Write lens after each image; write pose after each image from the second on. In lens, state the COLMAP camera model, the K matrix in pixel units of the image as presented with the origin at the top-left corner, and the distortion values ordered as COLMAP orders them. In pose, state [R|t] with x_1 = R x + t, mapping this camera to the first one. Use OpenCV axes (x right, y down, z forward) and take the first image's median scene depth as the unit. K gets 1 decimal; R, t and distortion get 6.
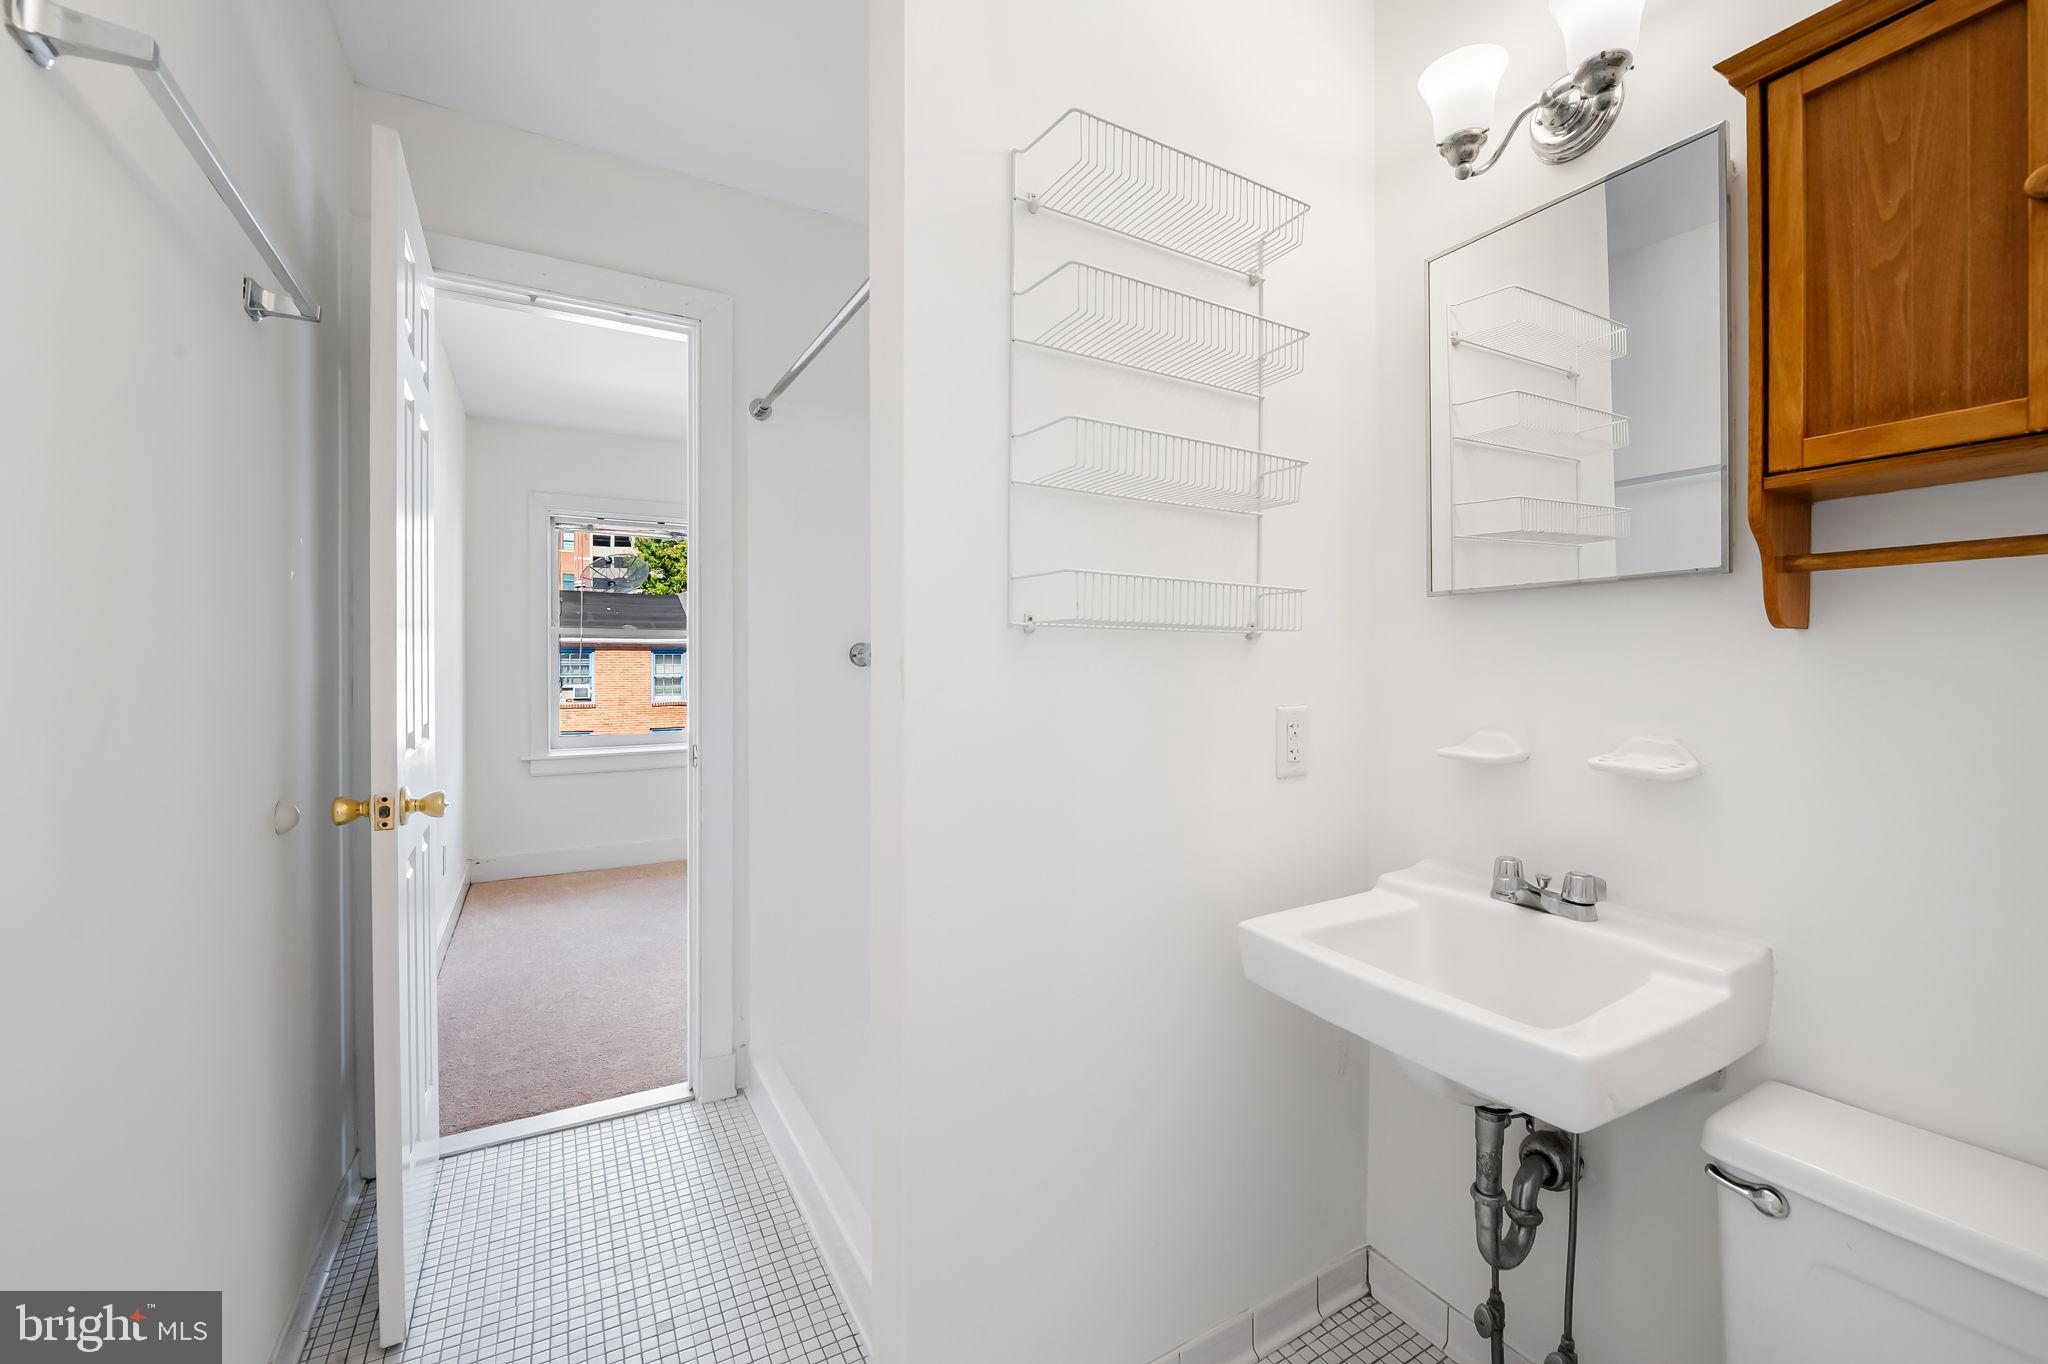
lens RADIAL K [[806.8, 0, 1026.1], [0, 806.8, 672.9], [0, 0, 1]] dist [-0.006757, -0.000859]
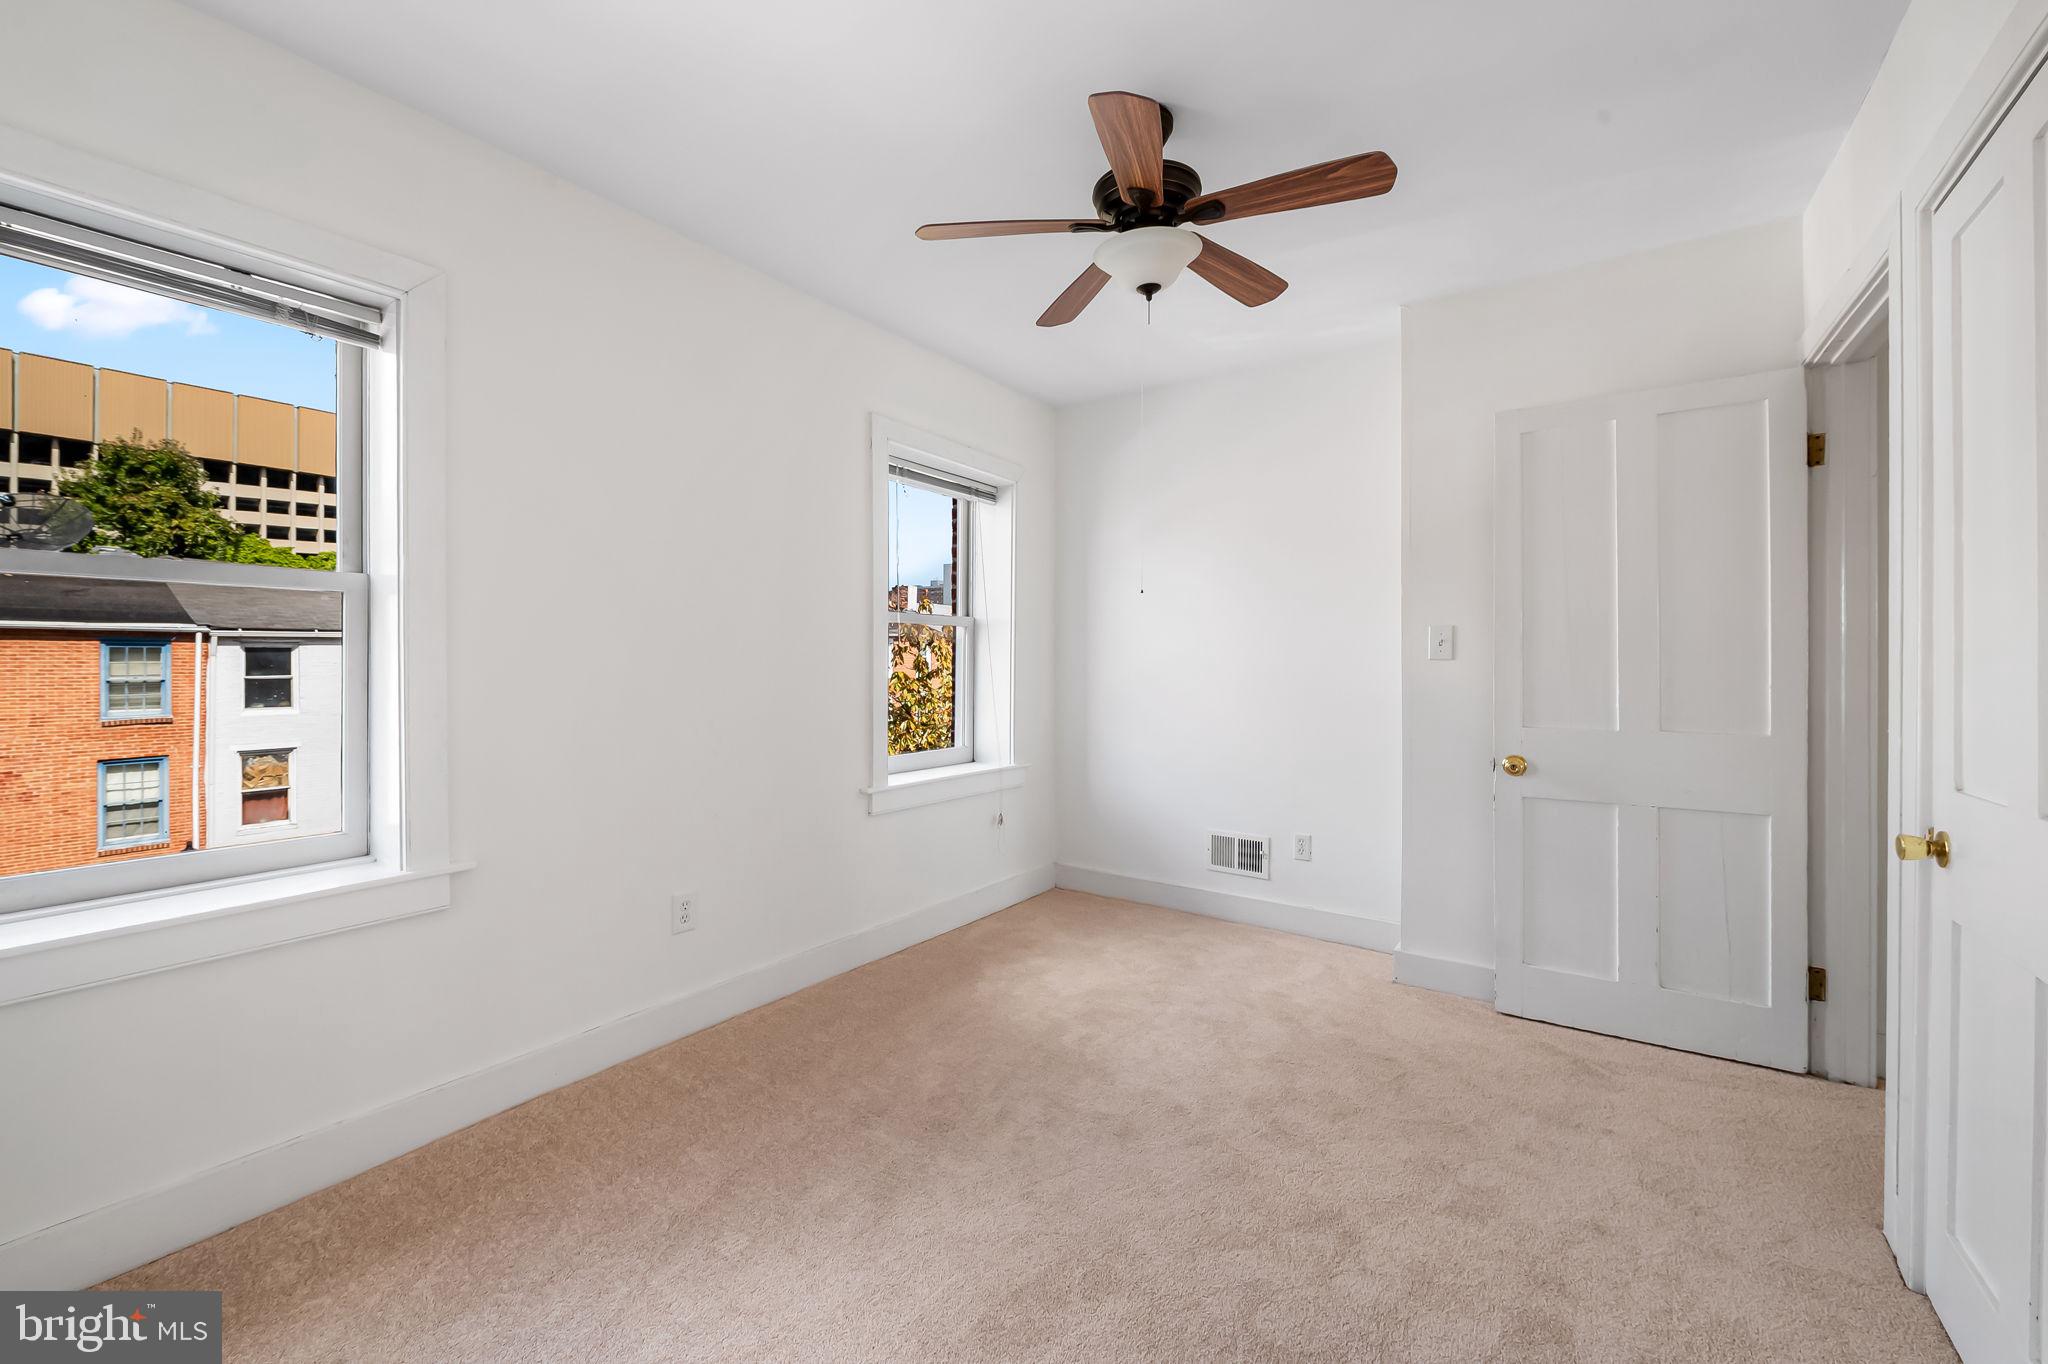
lens RADIAL K [[806.8, 0, 1028.3], [0, 806.8, 661.0], [0, 0, 1]] dist [-0.006757, -0.000859]
pose [[0.909123, -0.002251, 0.416522, -0.051863], [0.006478, 0.999941, -0.008734, -0.000735], [-0.416477, 0.010639, 0.909084, 0.100197]]
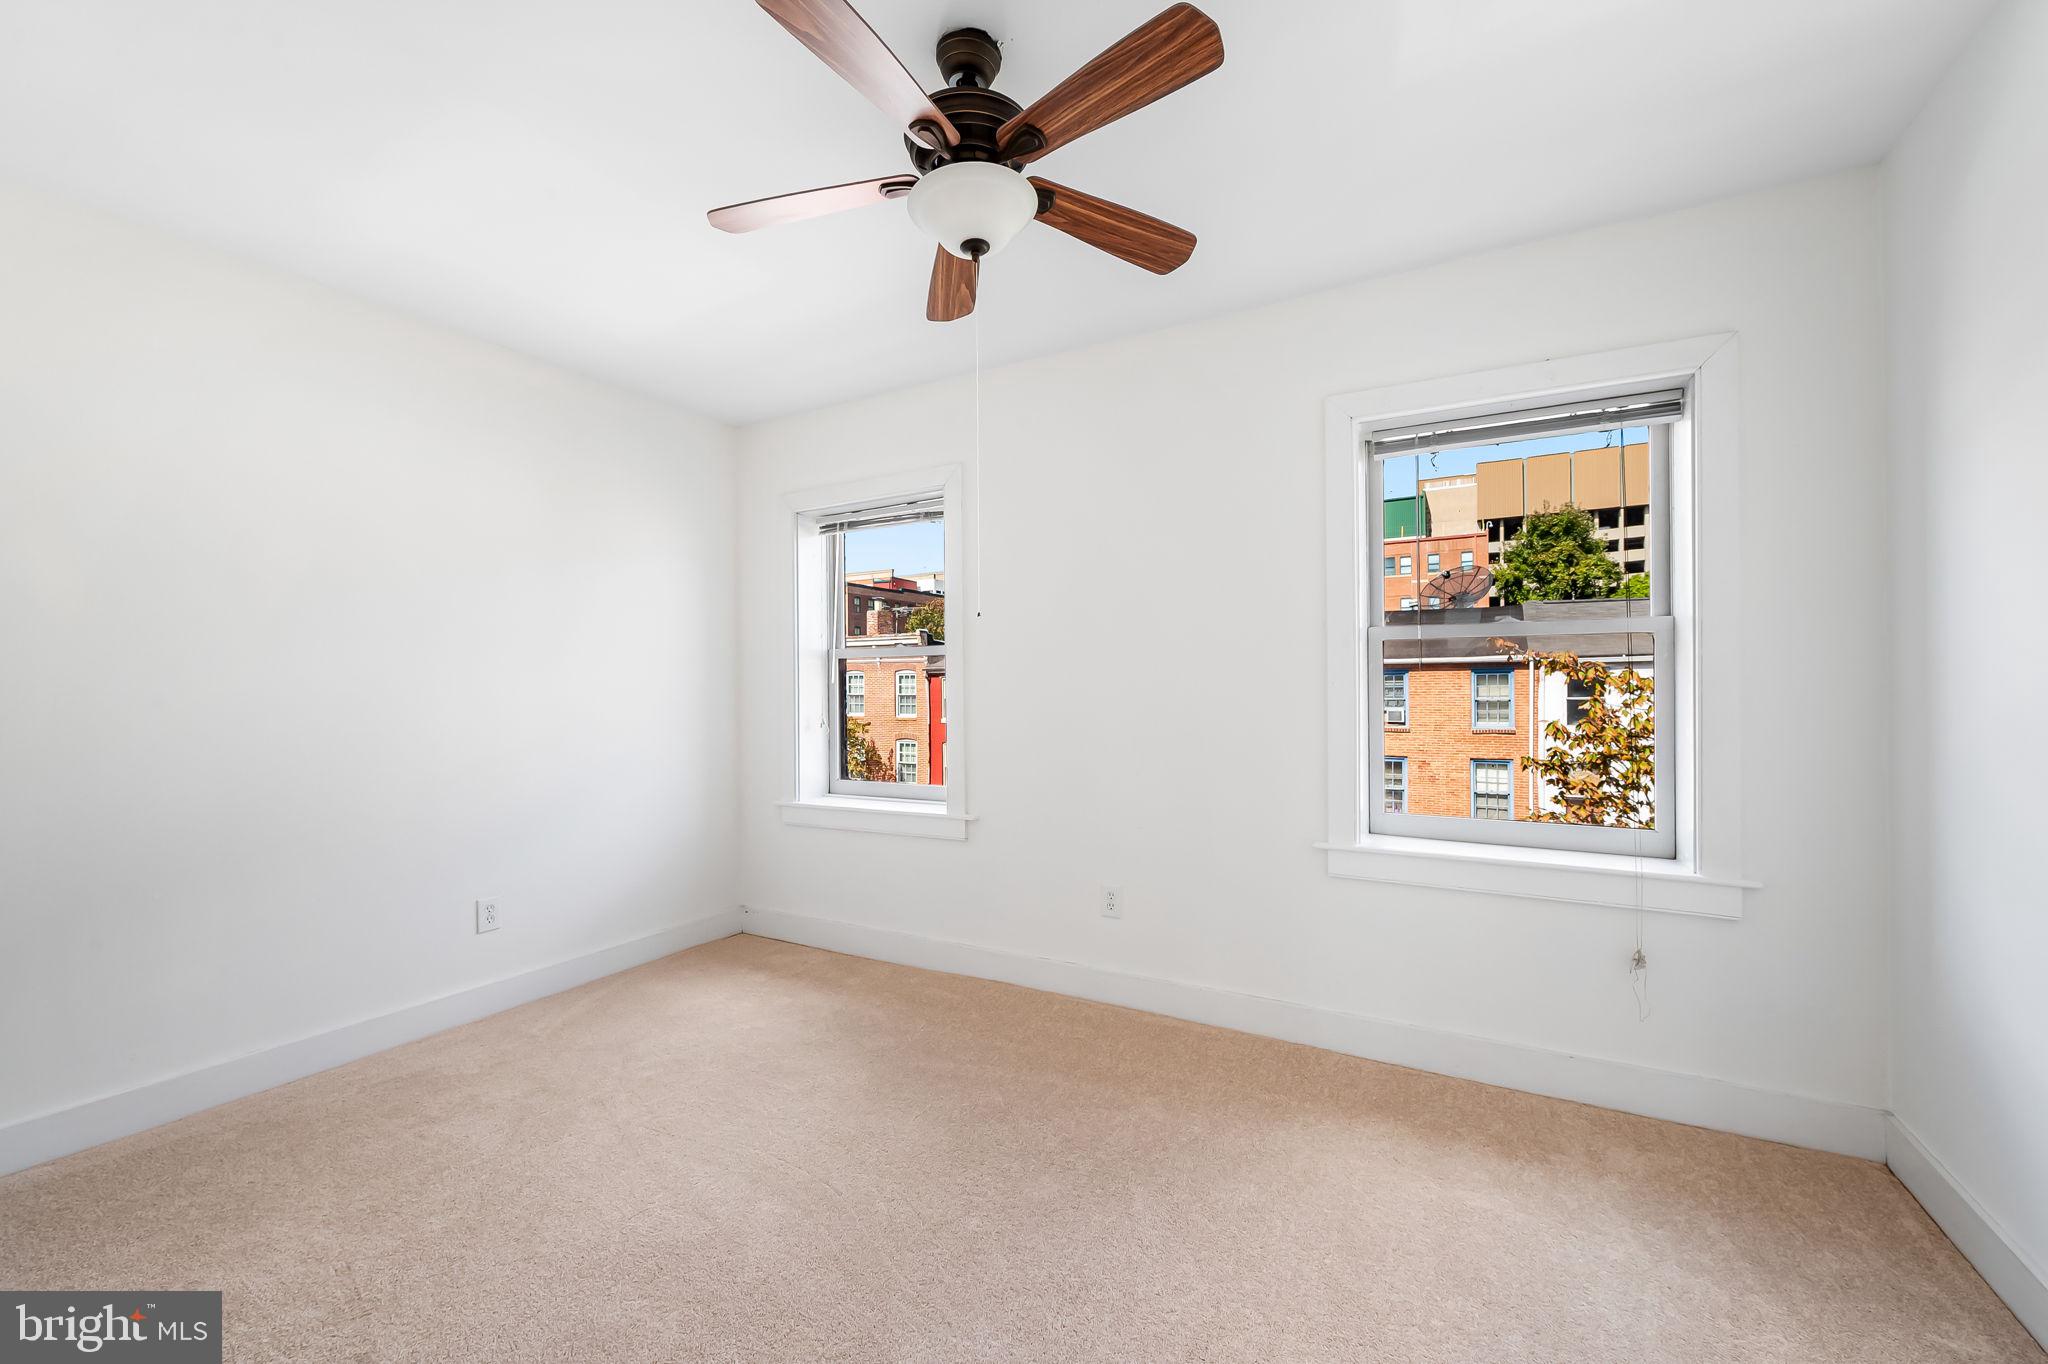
lens RADIAL K [[806.8, 0, 1034.3], [0, 806.8, 696.1], [0, 0, 1]] dist [-0.006757, -0.000859]
pose [[0.514392, 0.002857, -0.857550, 0.042618], [-0.000857, 0.999996, 0.002817, -0.001298], [0.857554, -0.000714, 0.514393, 0.136544]]
